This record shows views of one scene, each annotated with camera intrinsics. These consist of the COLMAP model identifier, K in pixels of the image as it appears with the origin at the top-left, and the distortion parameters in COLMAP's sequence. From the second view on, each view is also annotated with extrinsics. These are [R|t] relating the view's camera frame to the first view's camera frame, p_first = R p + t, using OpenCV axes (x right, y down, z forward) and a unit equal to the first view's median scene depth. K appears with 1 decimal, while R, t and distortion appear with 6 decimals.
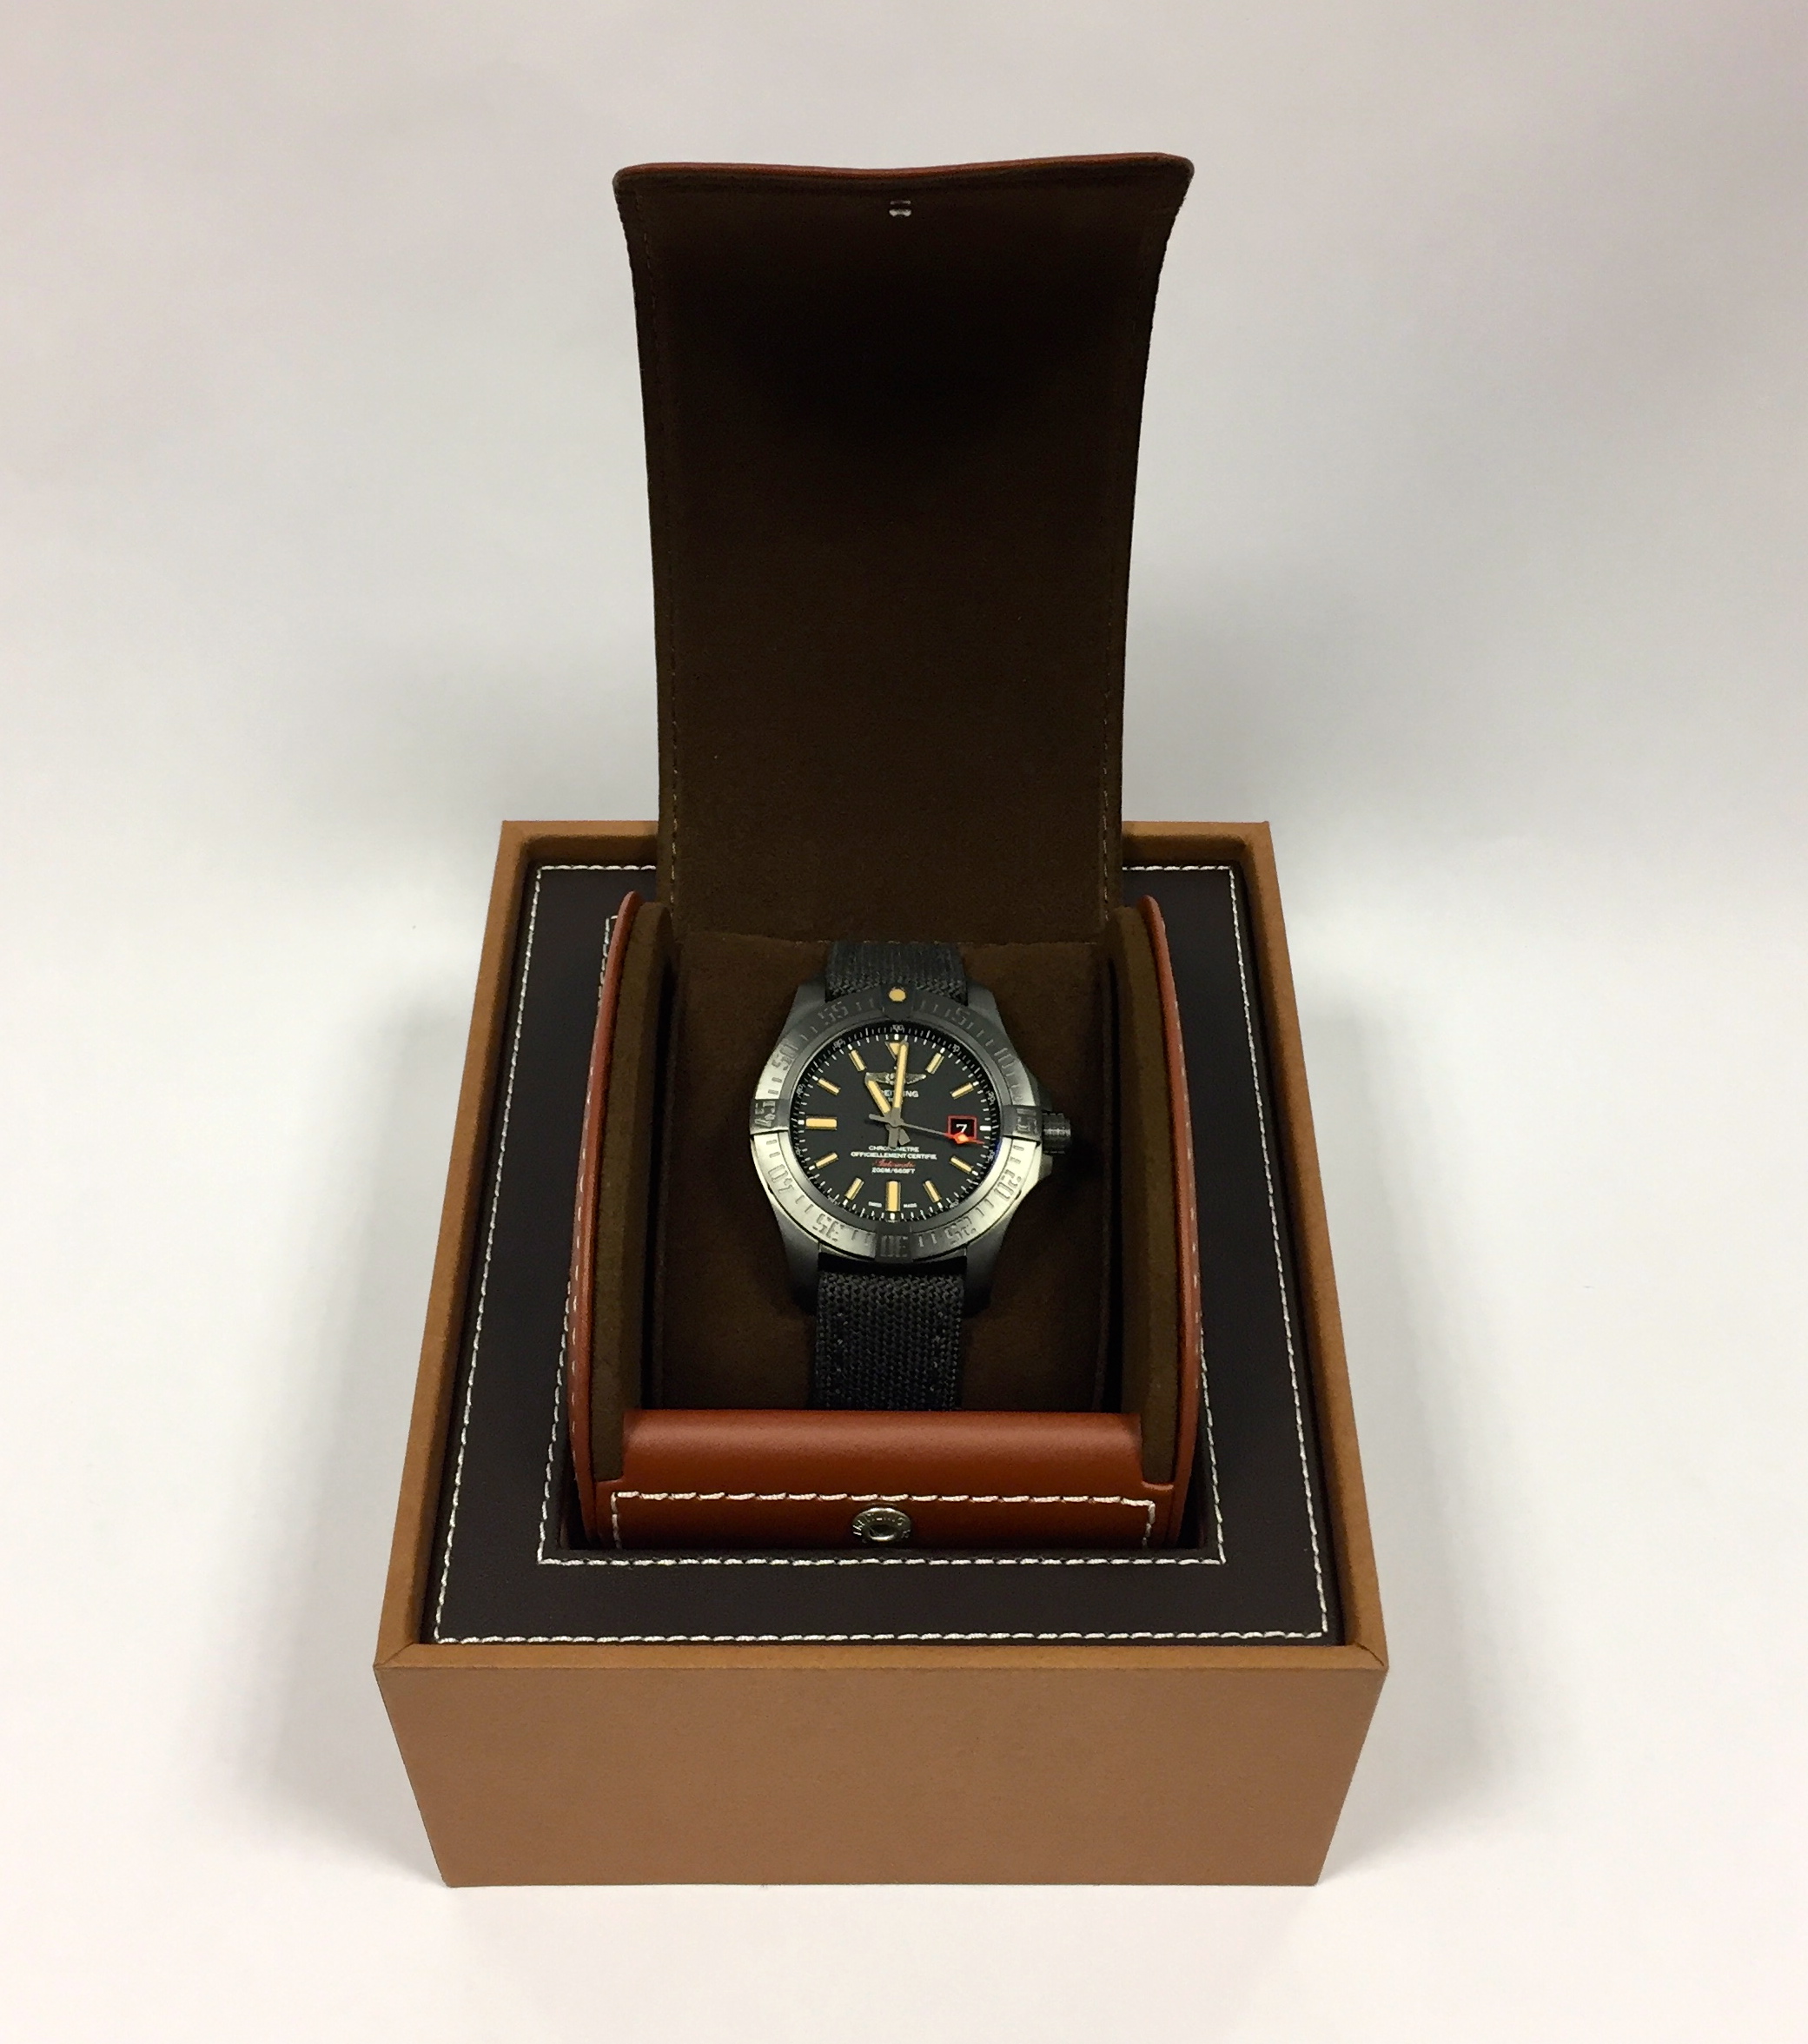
lens RADIAL K [[2535.6, 0, 894.9], [0, 2535.6, 1014.1], [0, 0, 1]] dist [0.006069, 0.000000]
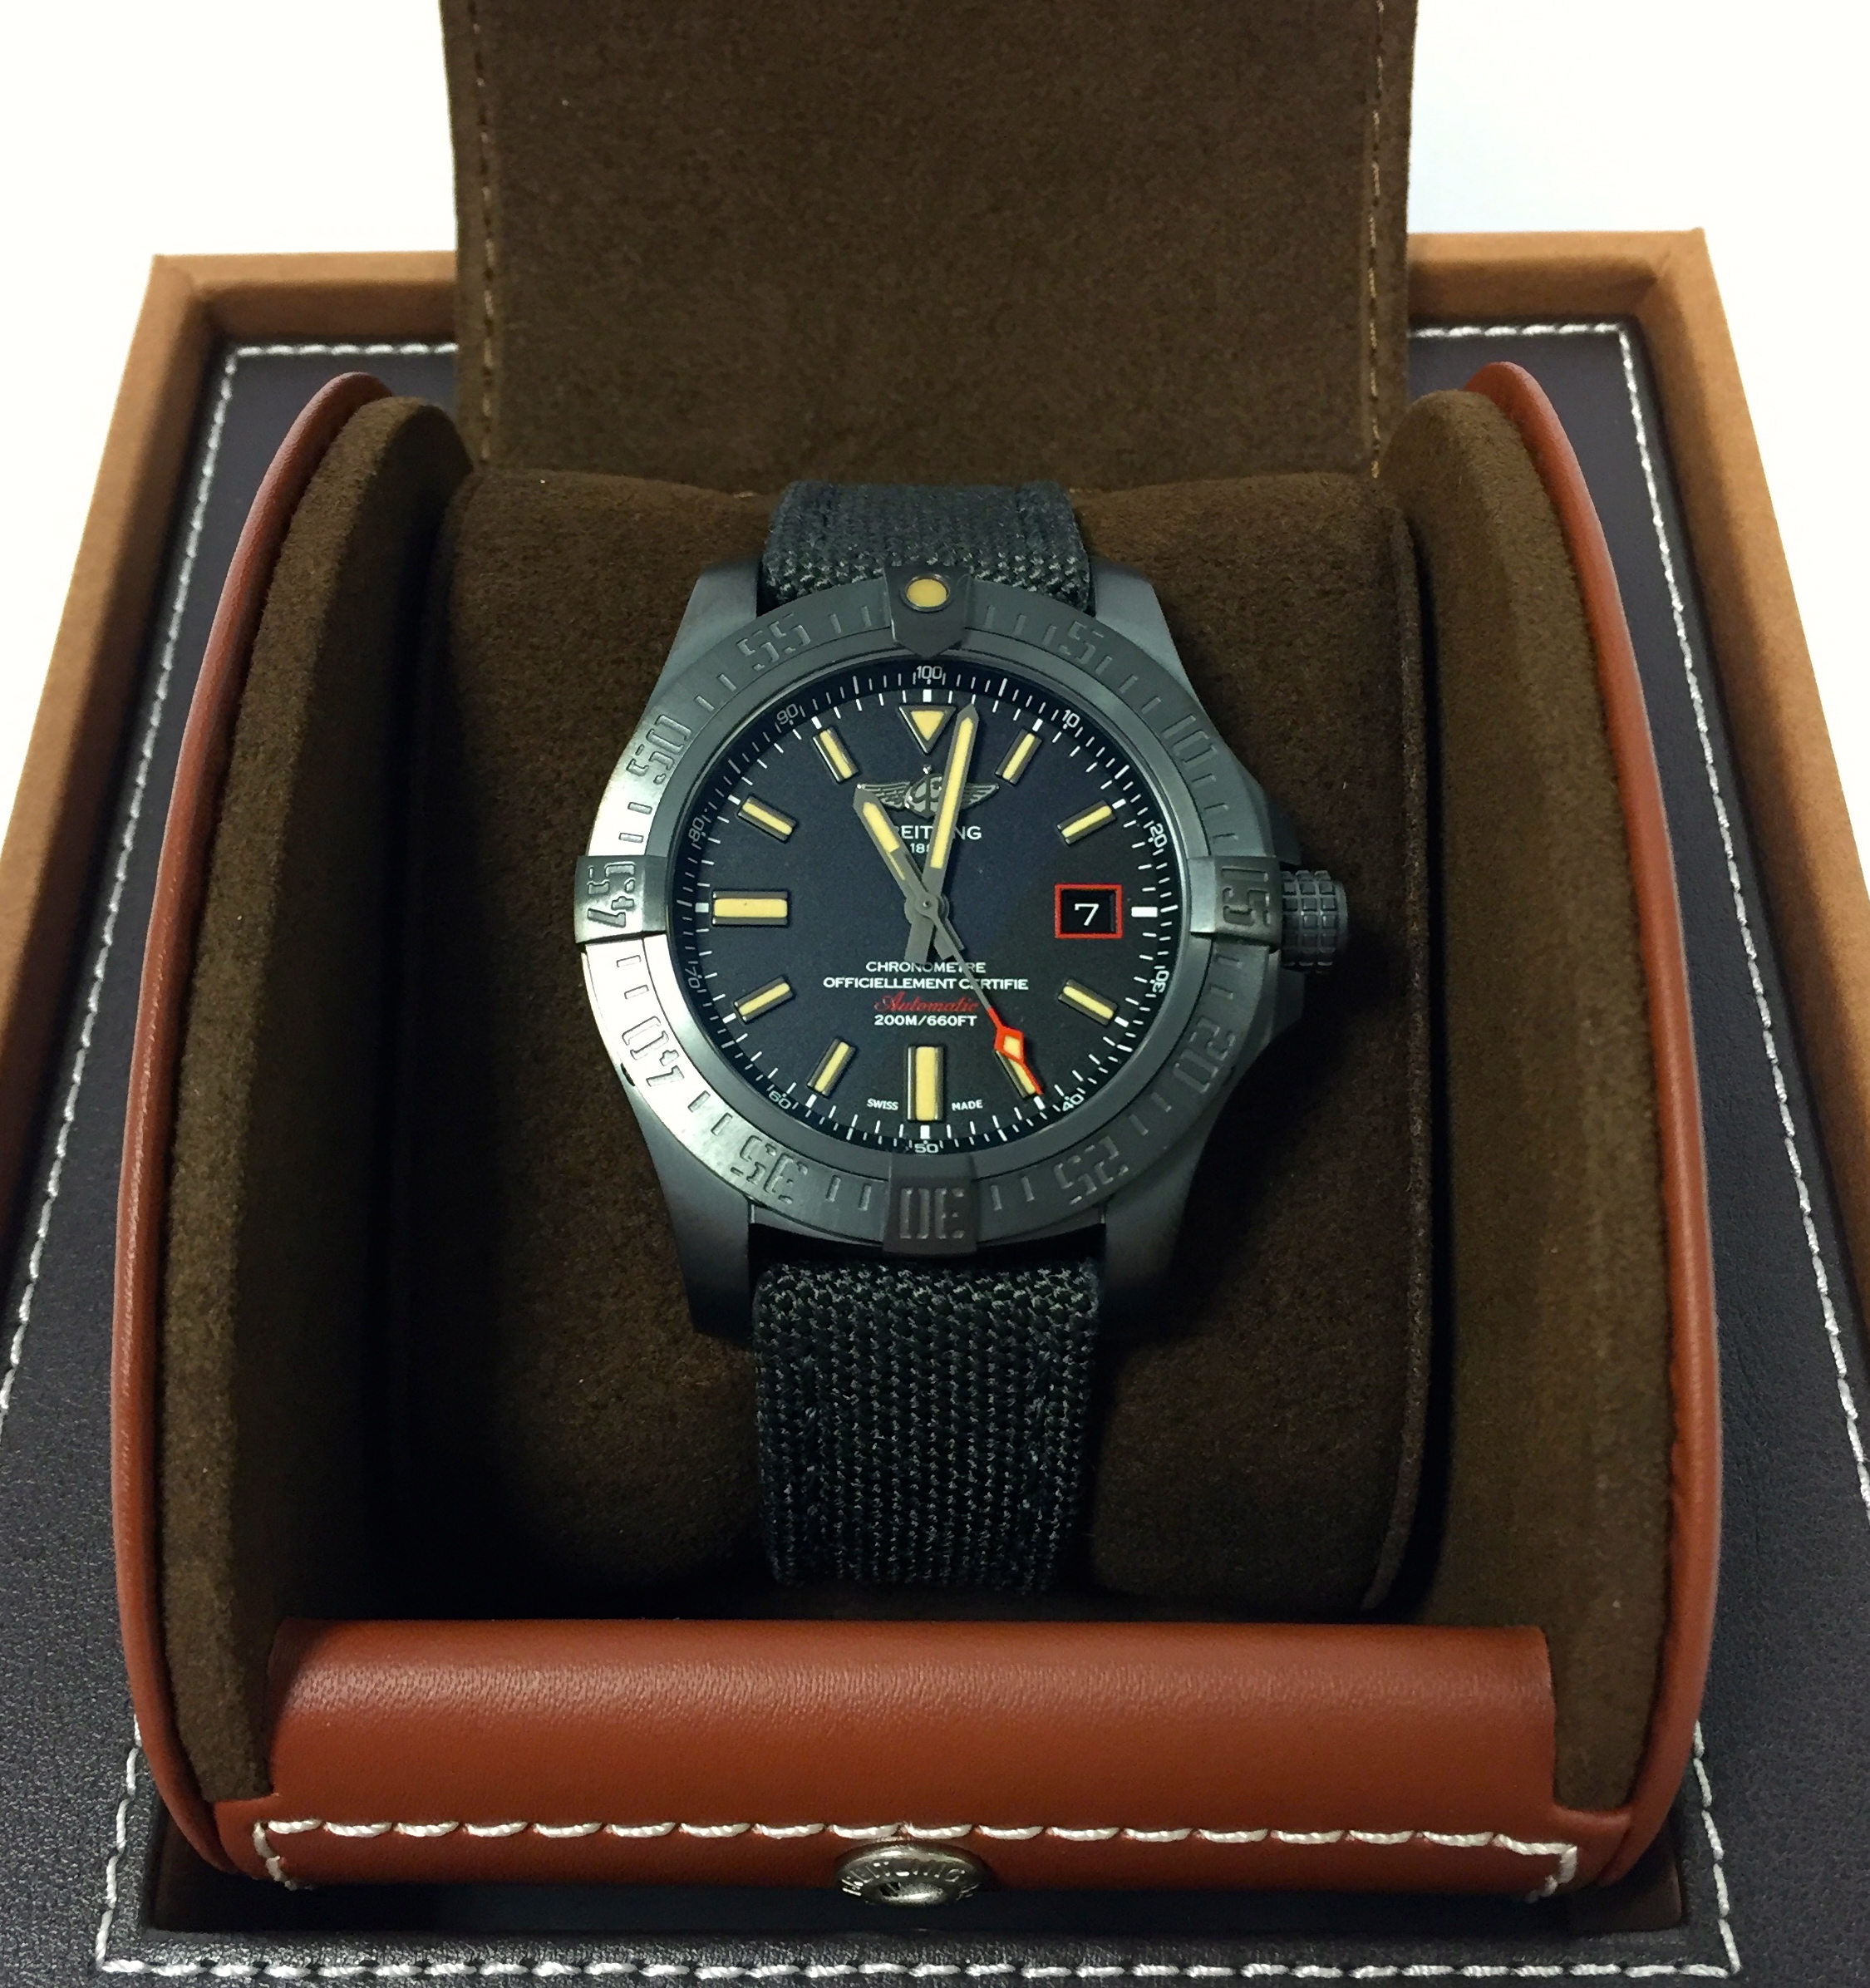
lens RADIAL K [[2629.1, 0, 957.8], [0, 2629.1, 1047.3], [0, 0, 1]] dist [-0.030672, 0.000000]
pose [[0.999738, -0.018500, -0.013447, 0.010420], [0.020294, 0.988700, 0.148526, 0.002076], [0.010547, -0.148760, 0.988817, 0.568611]]
